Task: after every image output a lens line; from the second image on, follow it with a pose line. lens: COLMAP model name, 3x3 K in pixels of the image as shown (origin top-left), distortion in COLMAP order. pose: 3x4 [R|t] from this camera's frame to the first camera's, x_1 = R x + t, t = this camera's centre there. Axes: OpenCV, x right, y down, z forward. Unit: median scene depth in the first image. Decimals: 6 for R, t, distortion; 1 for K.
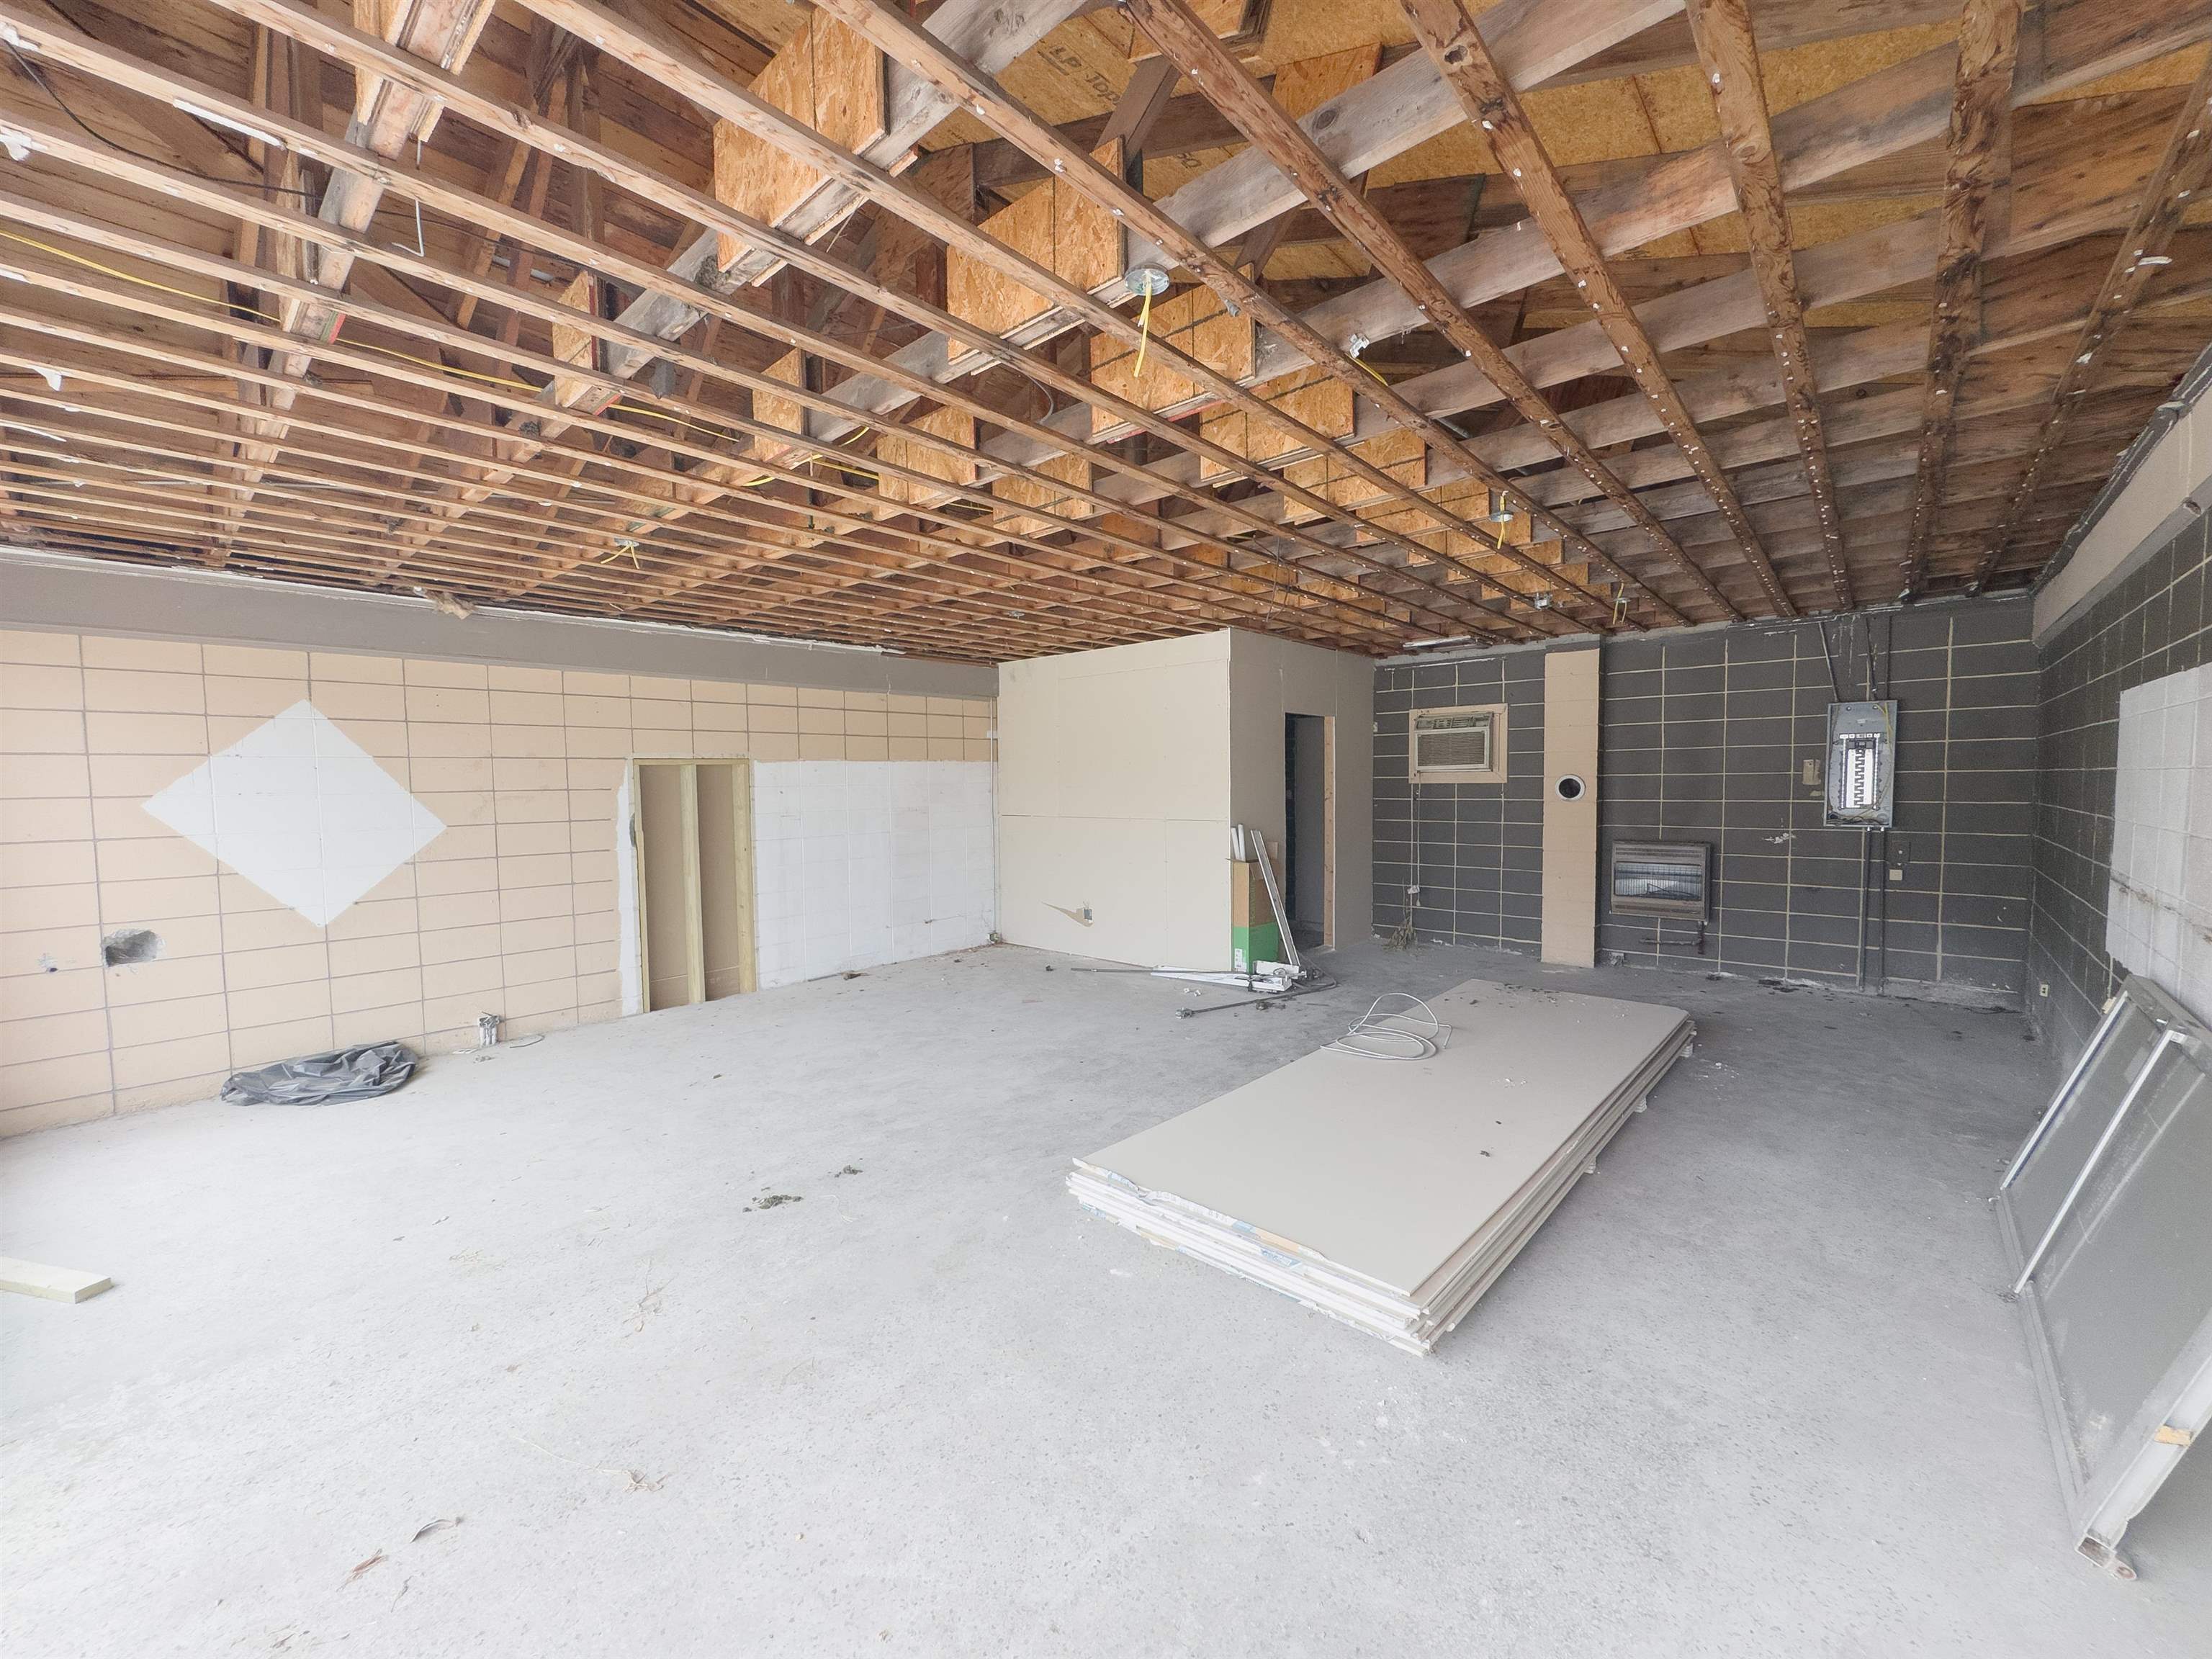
lens RADIAL K [[880.8, 0, 1106.0], [0, 880.8, 829.5], [0, 0, 1]] dist [-0.003625, 0.000435]
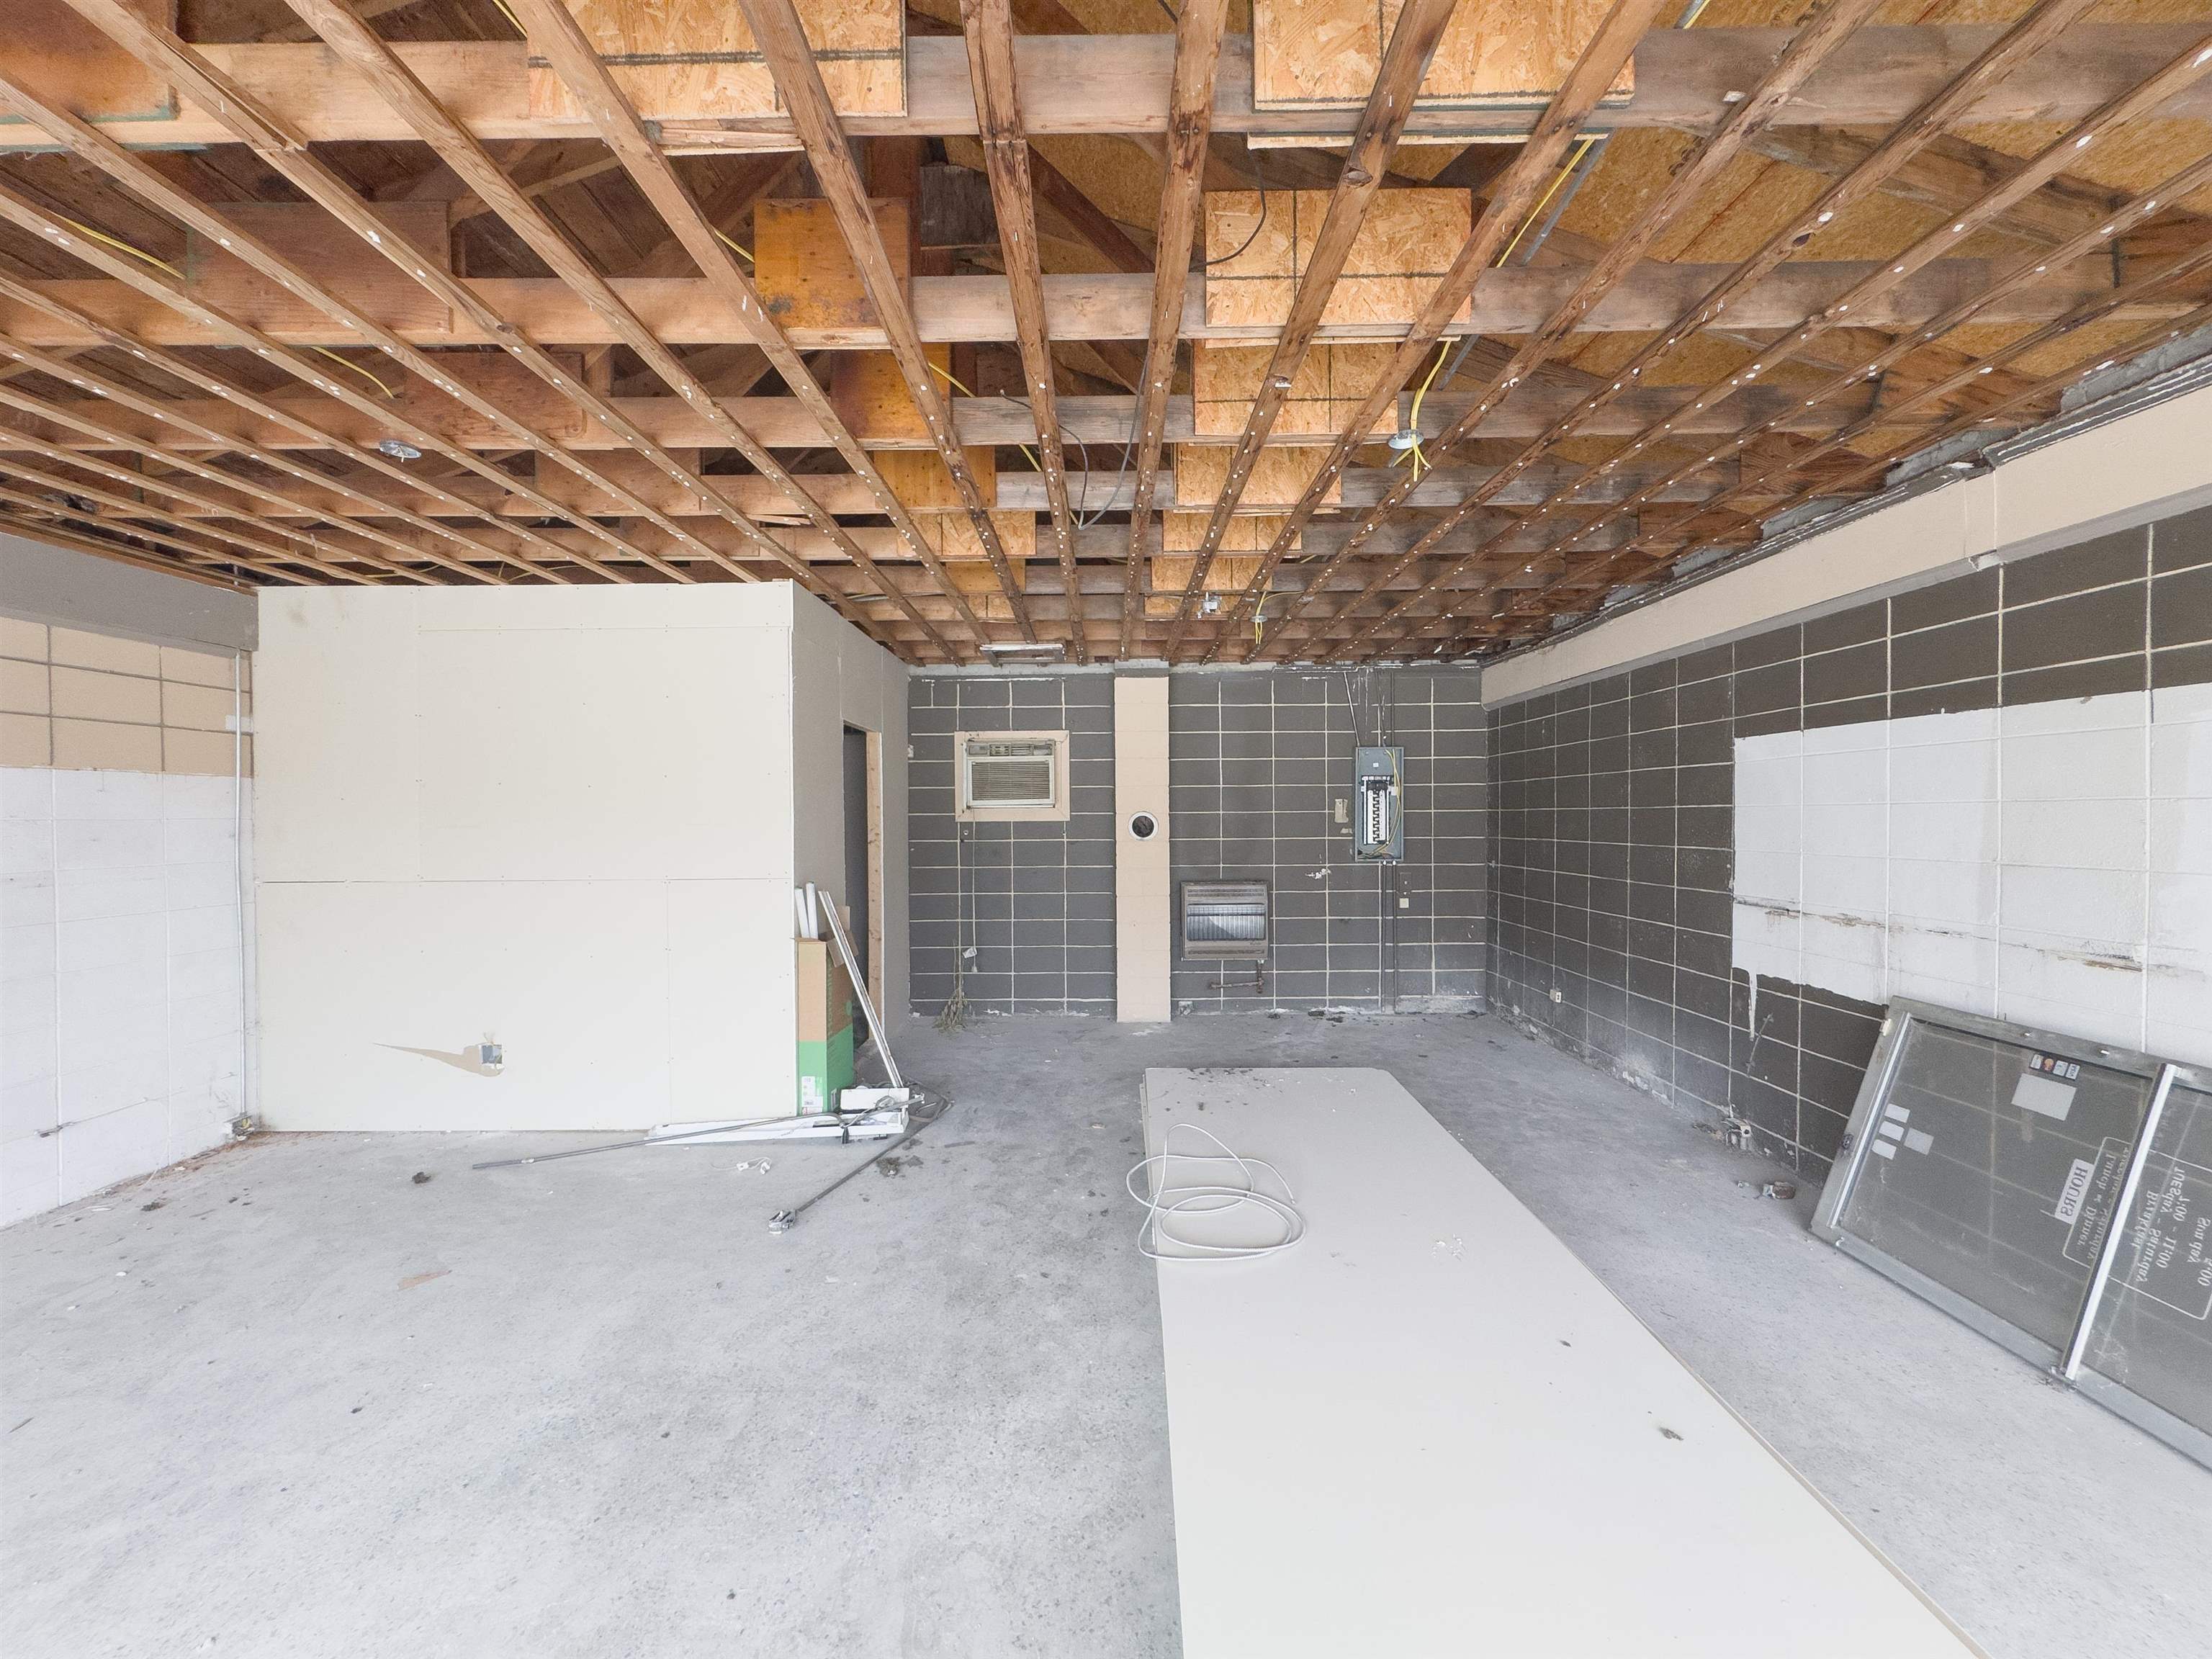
lens RADIAL K [[880.8, 0, 1106.0], [0, 880.8, 829.5], [0, 0, 1]] dist [-0.003625, 0.000435]
pose [[0.747733, -0.003875, 0.663988, -0.112051], [0.035320, 0.998799, -0.033945, -0.015140], [-0.663059, 0.048834, 0.746973, 0.359695]]
